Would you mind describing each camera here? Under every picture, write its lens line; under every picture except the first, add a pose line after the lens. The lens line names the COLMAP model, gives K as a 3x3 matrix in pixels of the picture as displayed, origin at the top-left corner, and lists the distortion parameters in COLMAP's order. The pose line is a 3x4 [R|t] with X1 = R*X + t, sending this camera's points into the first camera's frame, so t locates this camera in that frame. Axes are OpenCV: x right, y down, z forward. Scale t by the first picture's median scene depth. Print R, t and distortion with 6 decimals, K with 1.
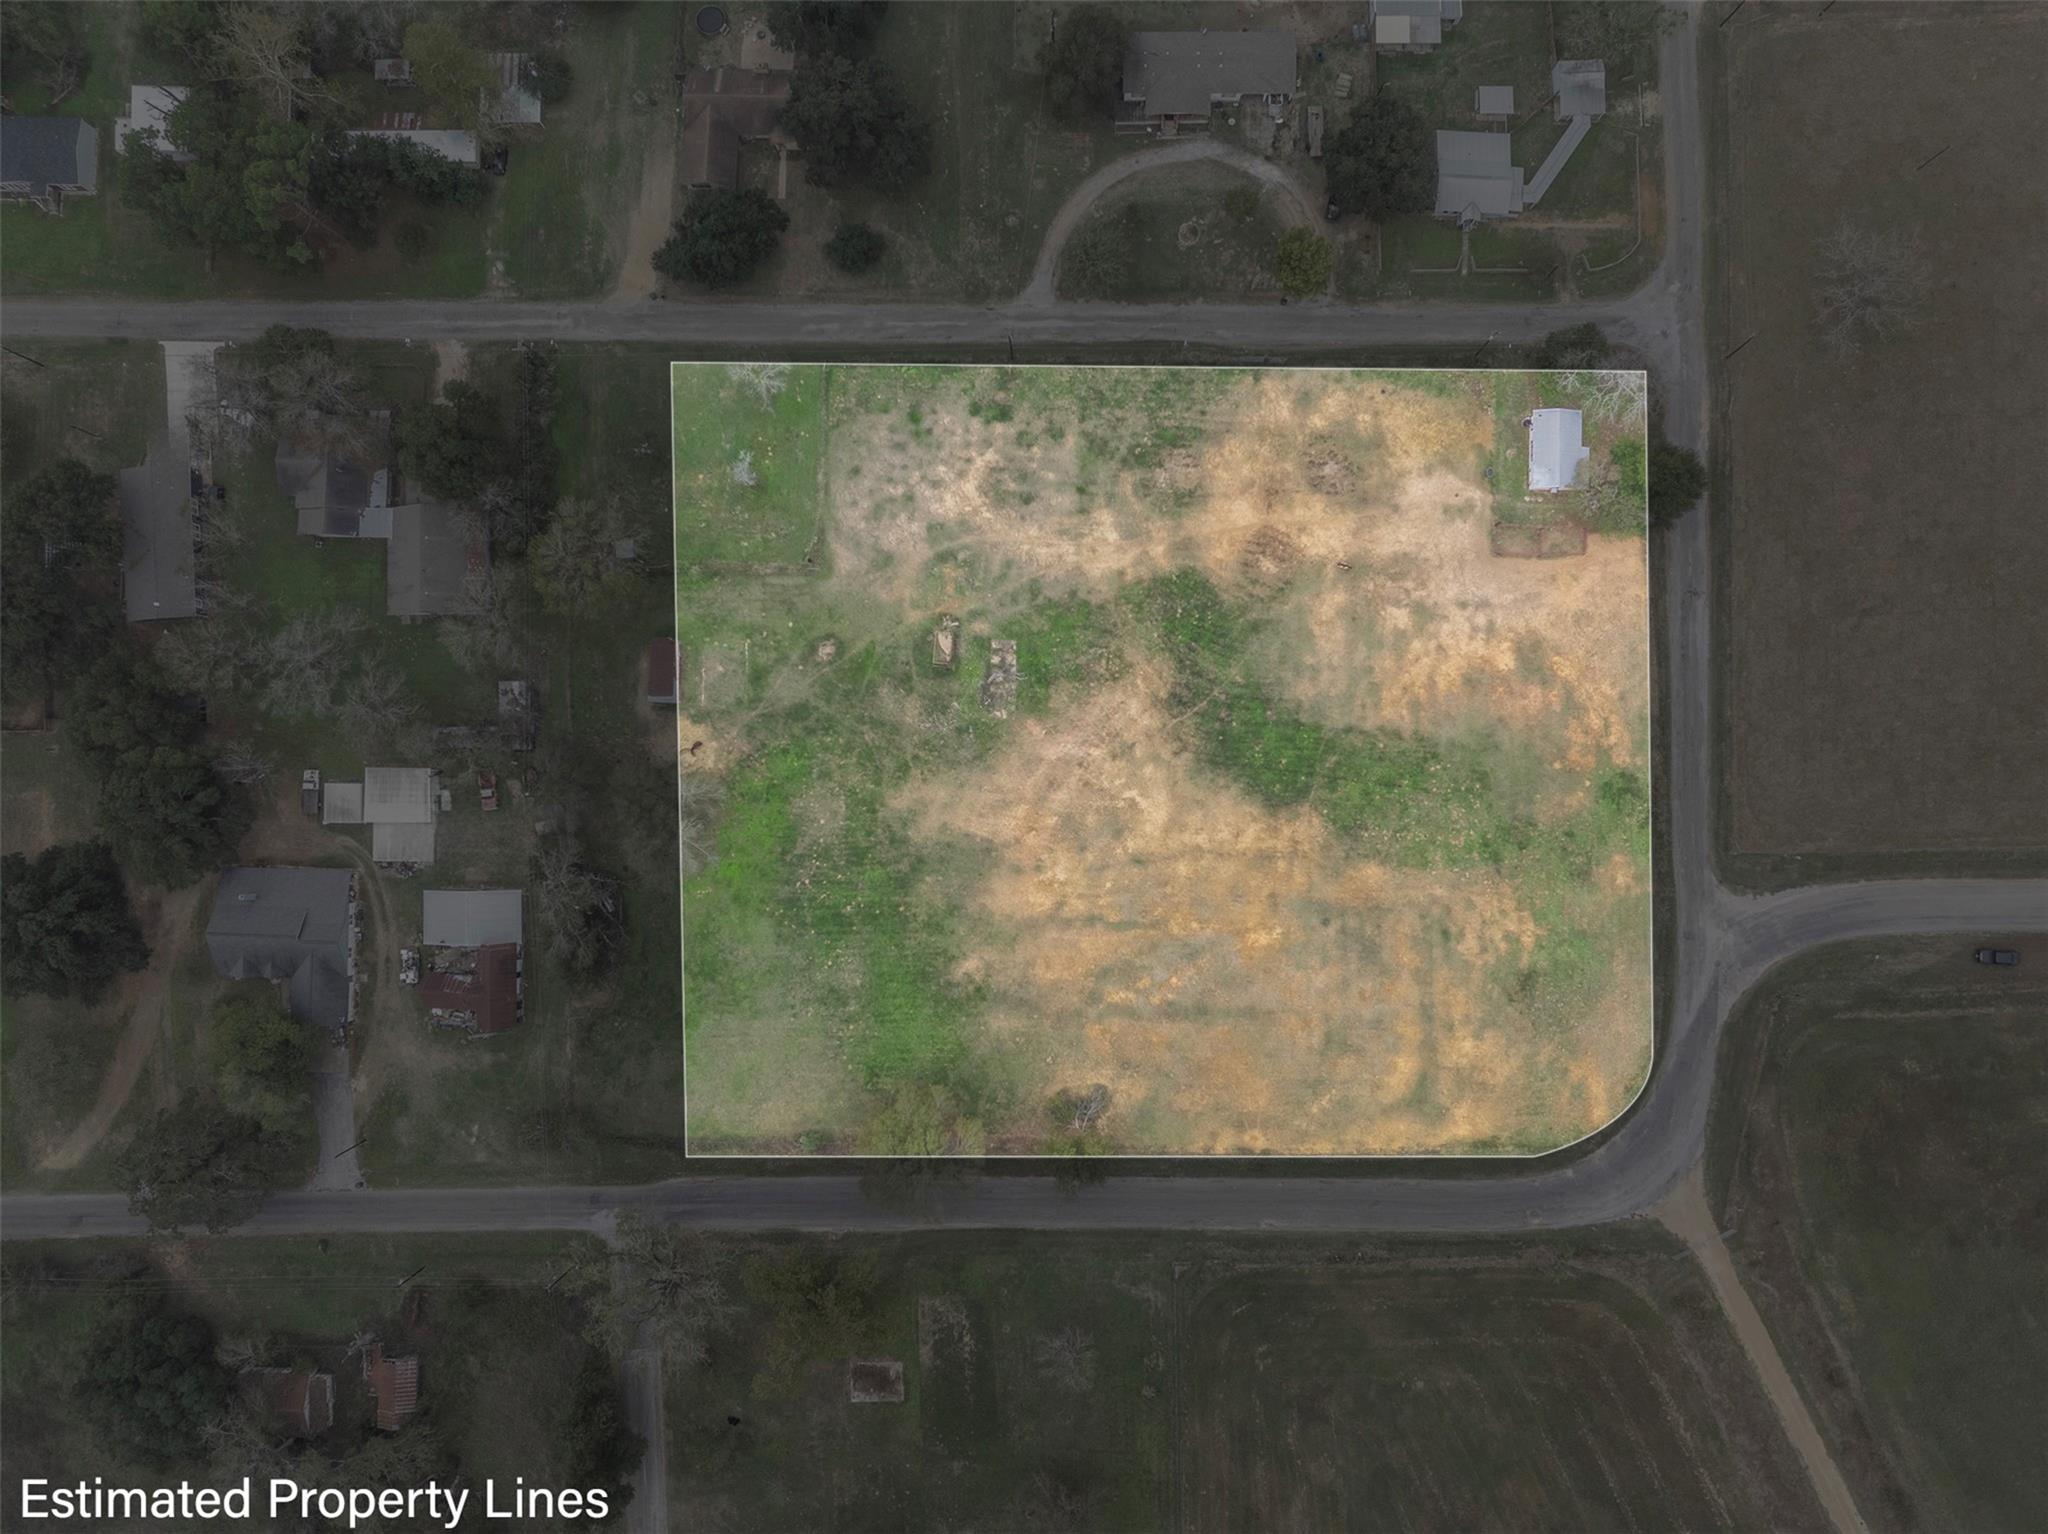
lens RADIAL K [[1433.3, 0, 1036.4], [0, 1433.3, 760.0], [0, 0, 1]] dist [-0.034176, -0.008453]
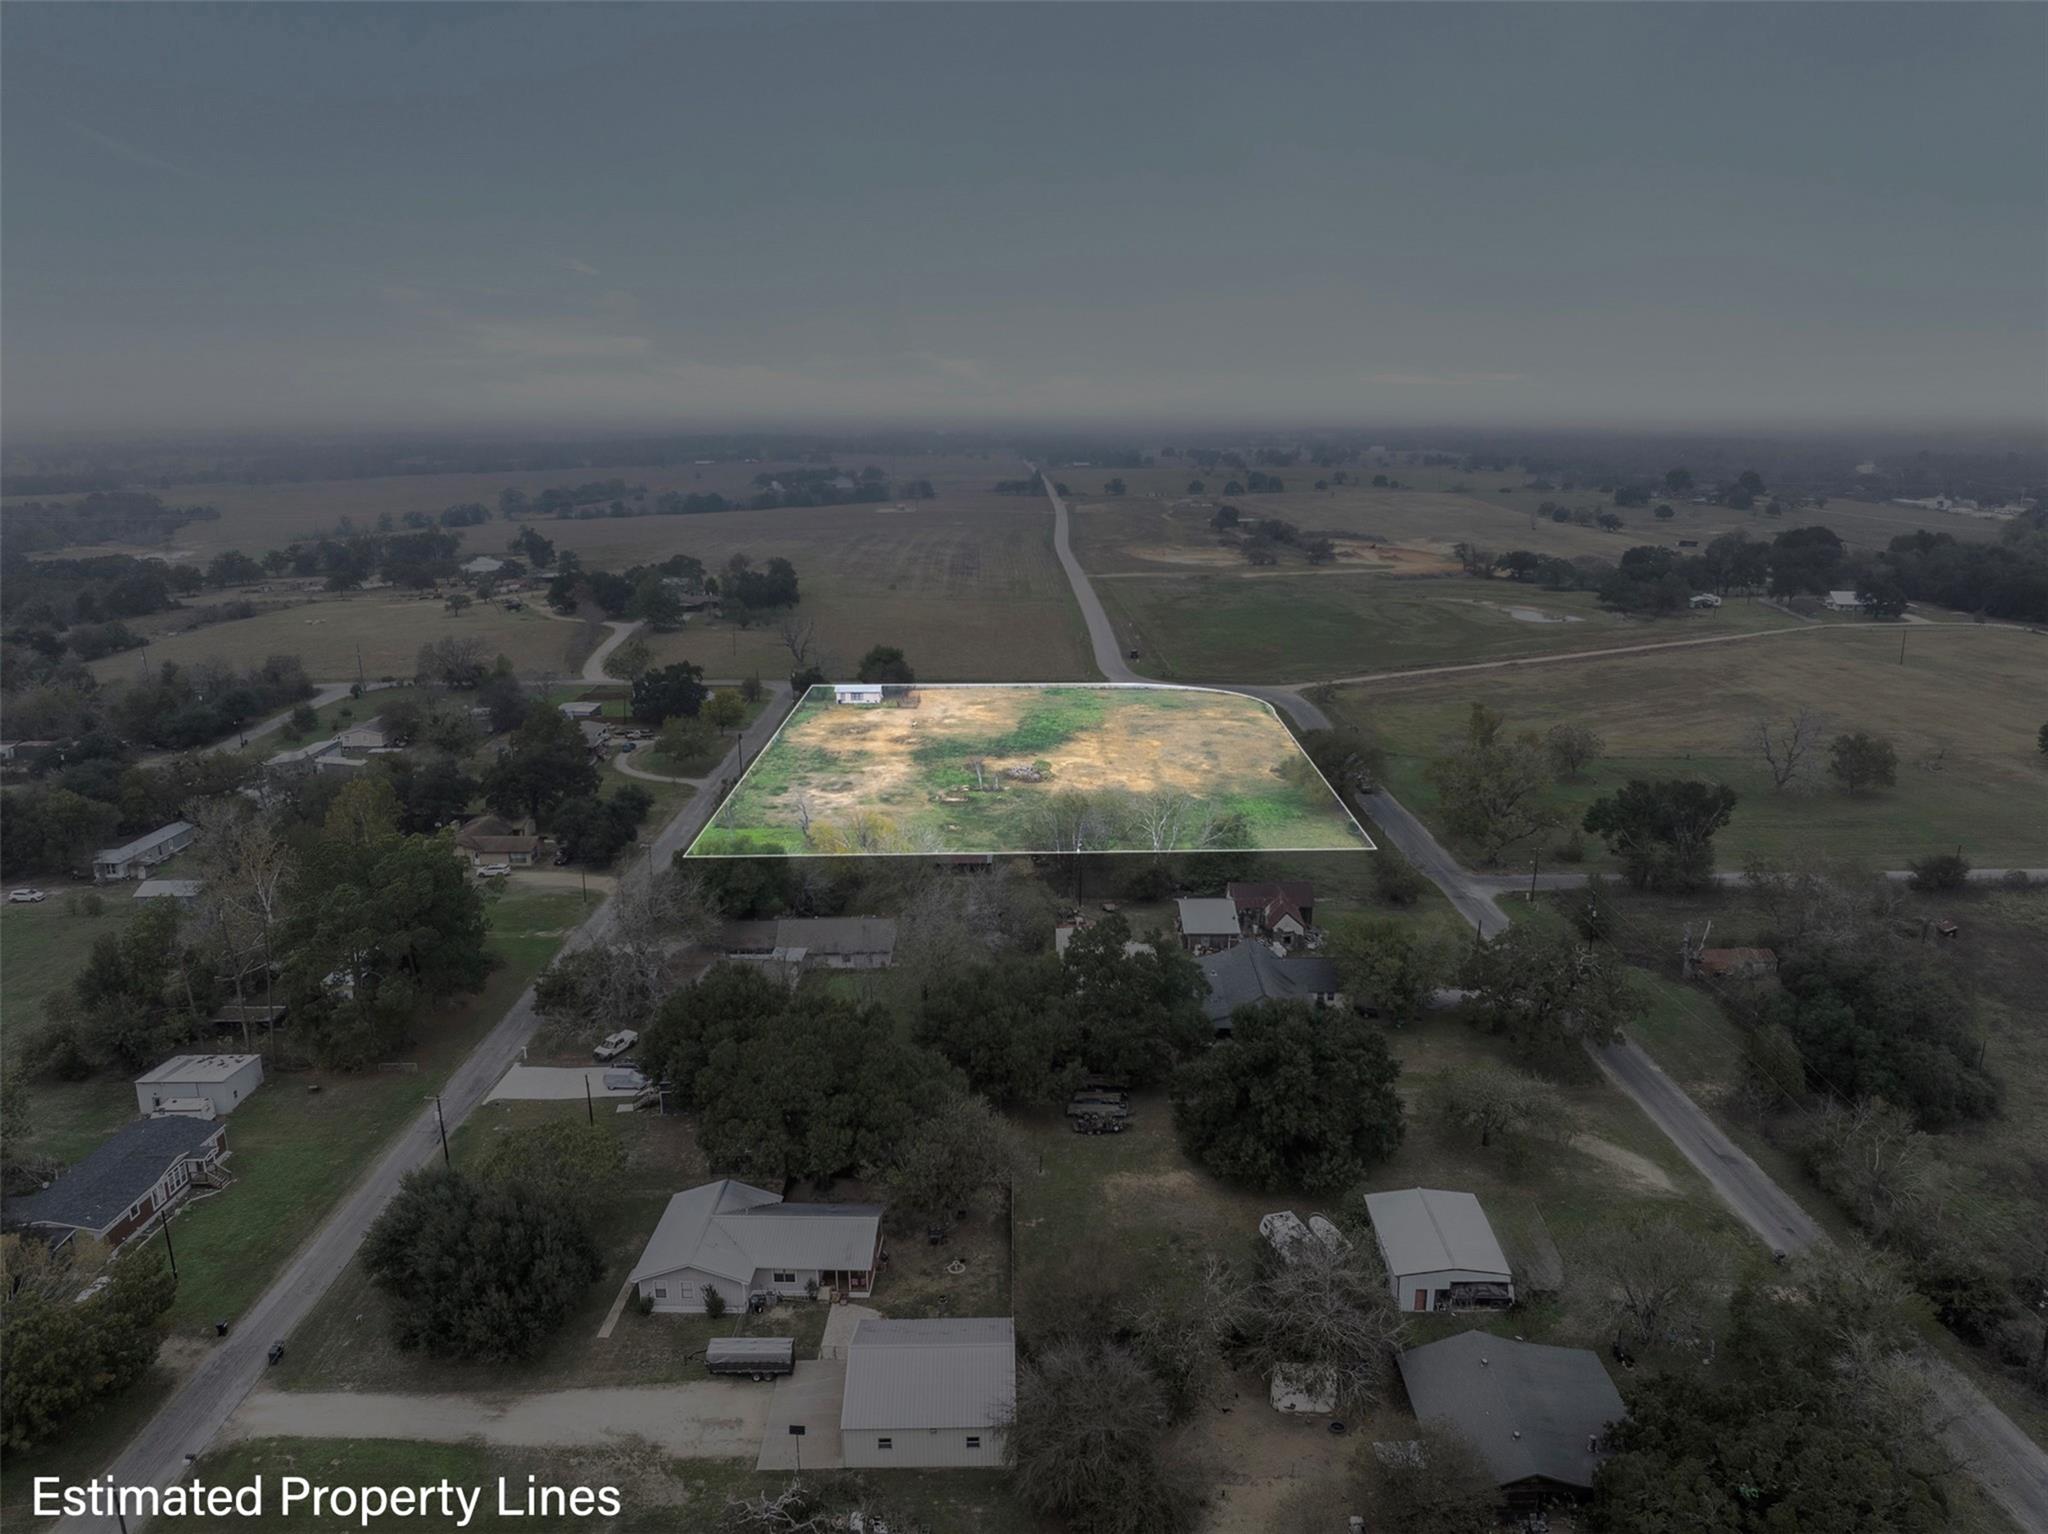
lens RADIAL K [[1433.3, 0, 1036.4], [0, 1433.3, 760.0], [0, 0, 1]] dist [-0.034176, -0.008453]
pose [[-0.006686, -0.235430, 0.971868, -1.331398], [0.999871, 0.012652, 0.009944, -0.017656], [-0.014638, 0.971809, 0.235315, 0.659072]]
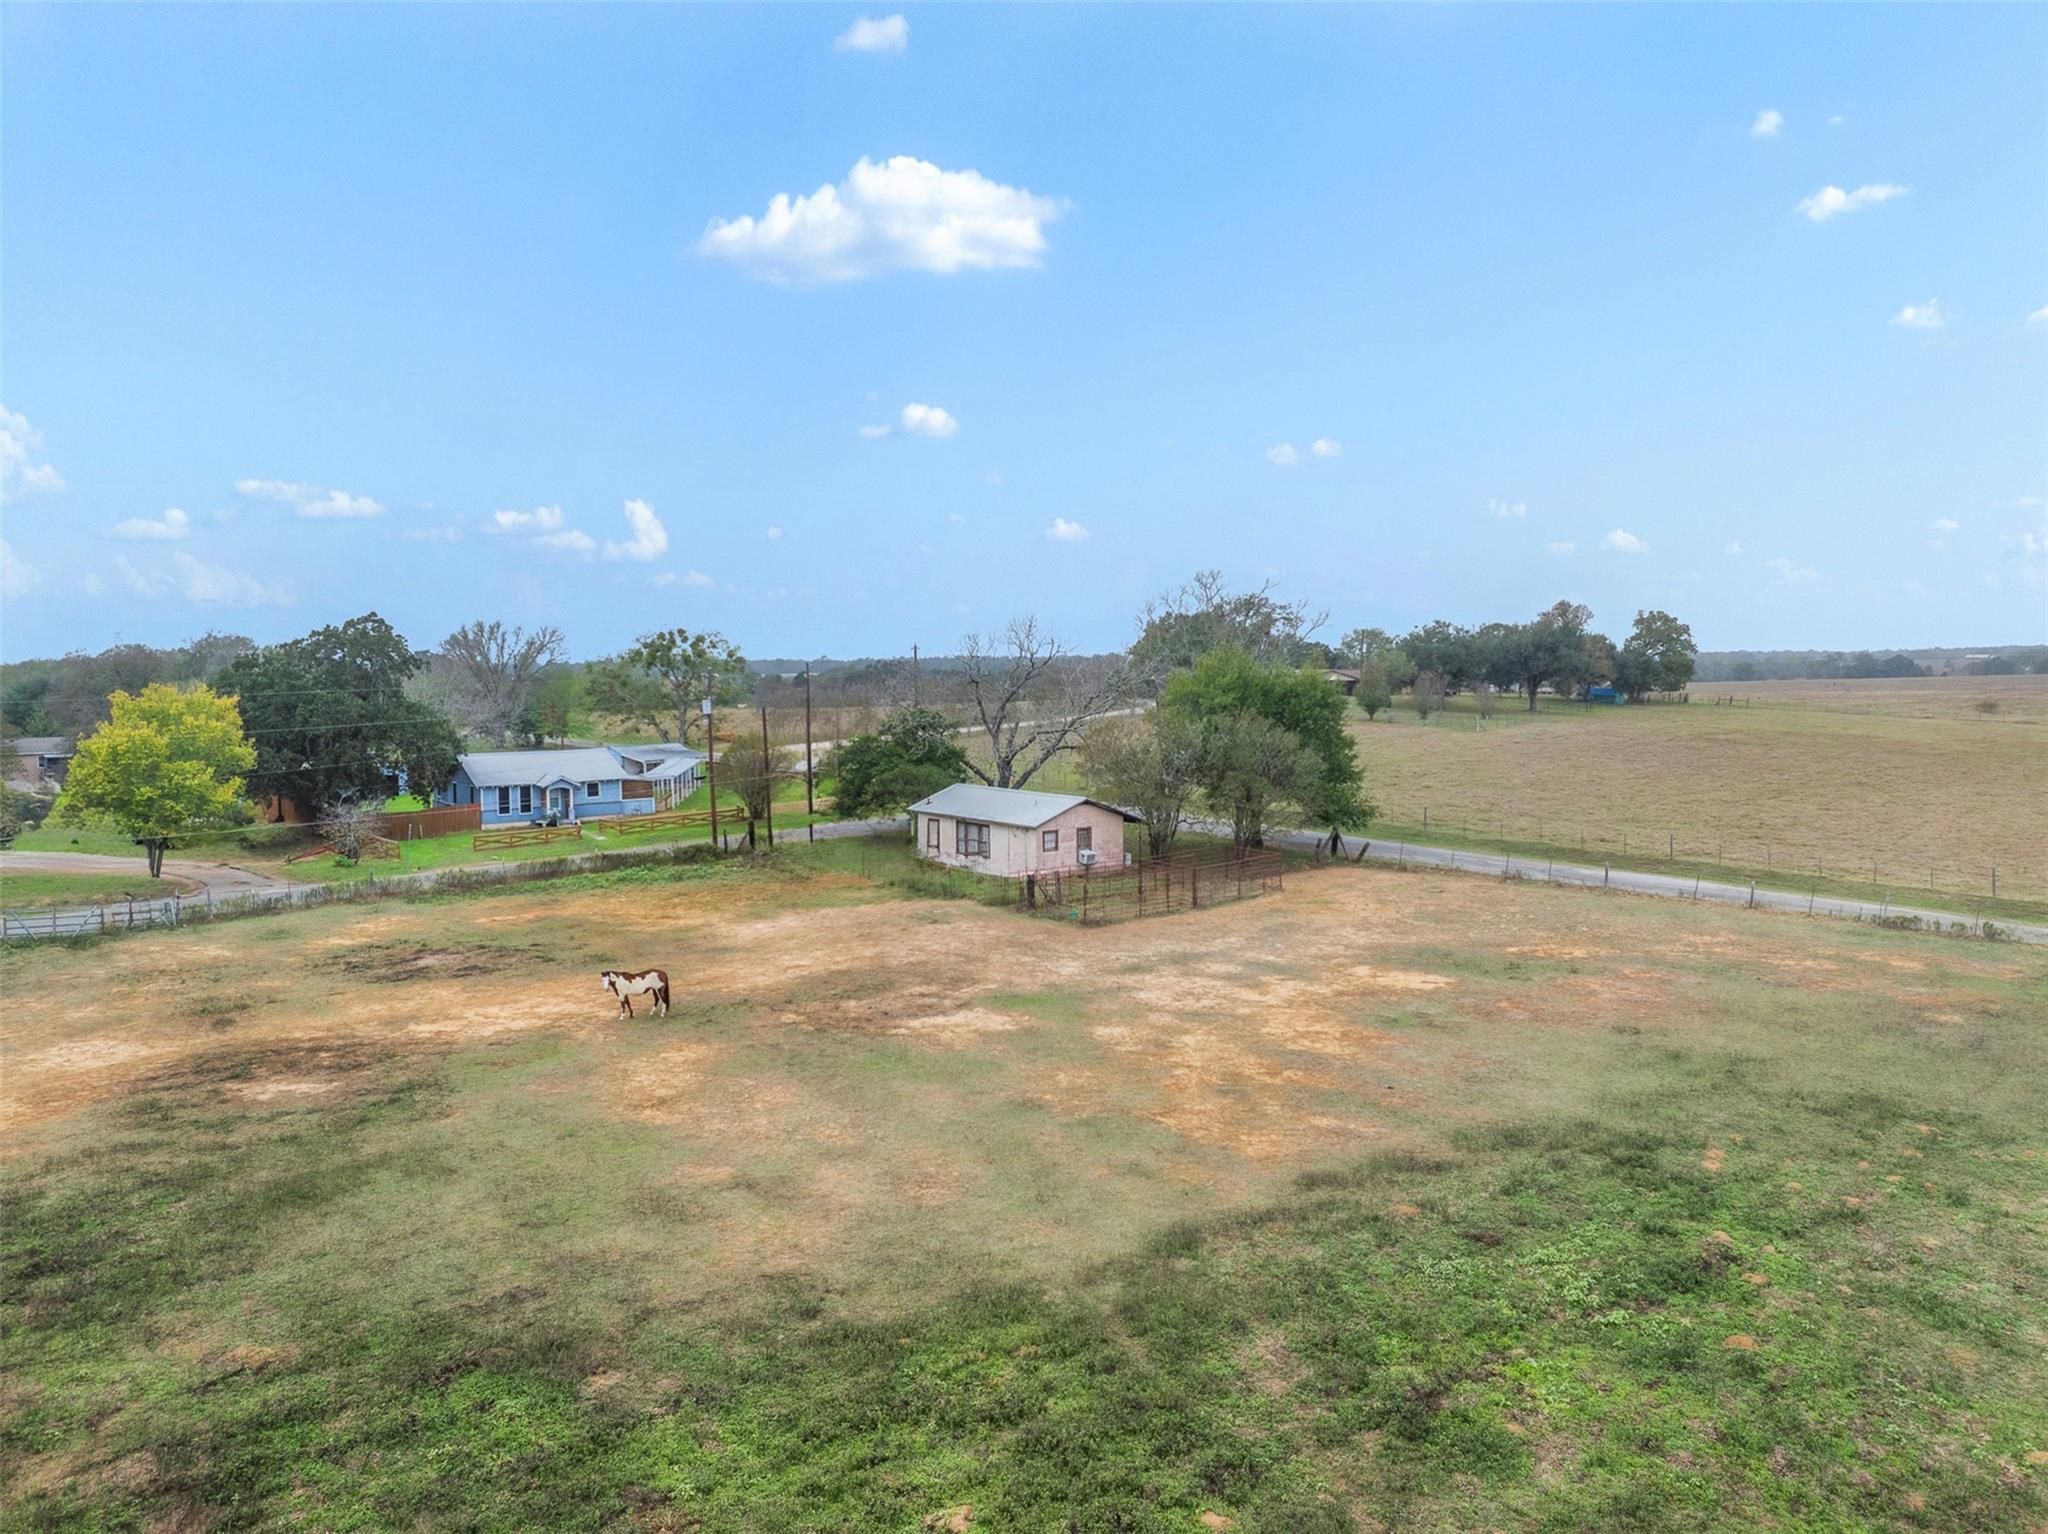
lens RADIAL K [[1433.3, 0, 1036.4], [0, 1433.3, 760.0], [0, 0, 1]] dist [-0.034176, -0.008453]
pose [[0.756156, -0.045242, 0.652826, 0.115877], [0.654254, 0.072692, -0.752773, 0.074775], [-0.013398, 0.996328, 0.084566, 0.937868]]
